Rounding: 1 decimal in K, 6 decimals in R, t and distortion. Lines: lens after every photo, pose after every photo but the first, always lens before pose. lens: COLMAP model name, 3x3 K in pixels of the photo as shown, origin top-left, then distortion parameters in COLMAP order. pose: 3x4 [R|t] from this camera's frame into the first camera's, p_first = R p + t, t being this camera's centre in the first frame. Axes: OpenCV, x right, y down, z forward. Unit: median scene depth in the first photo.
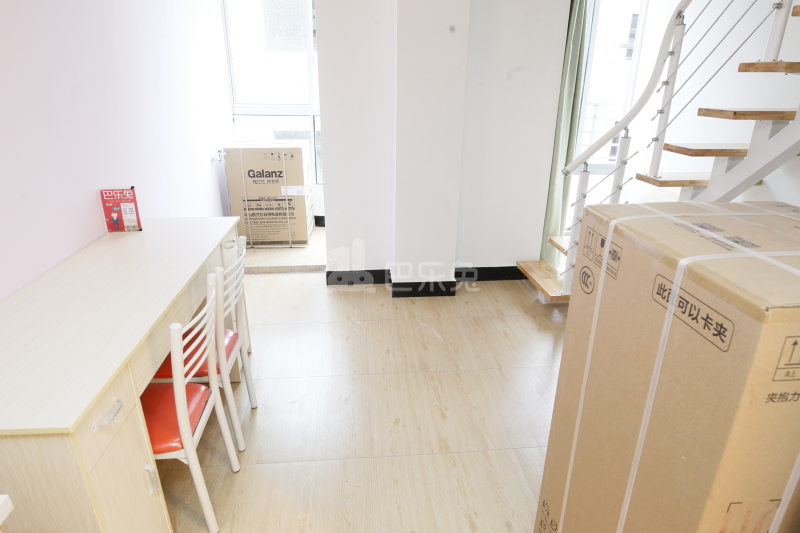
lens RADIAL K [[475.7, 0, 400.2], [0, 475.7, 265.9], [0, 0, 1]] dist [-0.029857, 0.001219]
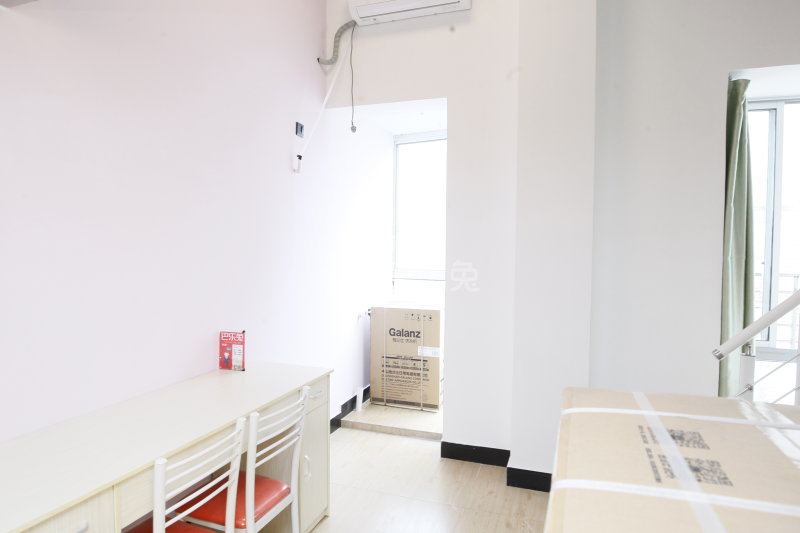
lens RADIAL K [[475.7, 0, 400.2], [0, 475.7, 265.9], [0, 0, 1]] dist [-0.029857, 0.001219]
pose [[0.910140, 0.012324, -0.414118, 0.135600], [-0.152879, 0.939006, -0.308050, -0.011591], [0.385063, 0.343679, 0.856511, 0.061236]]
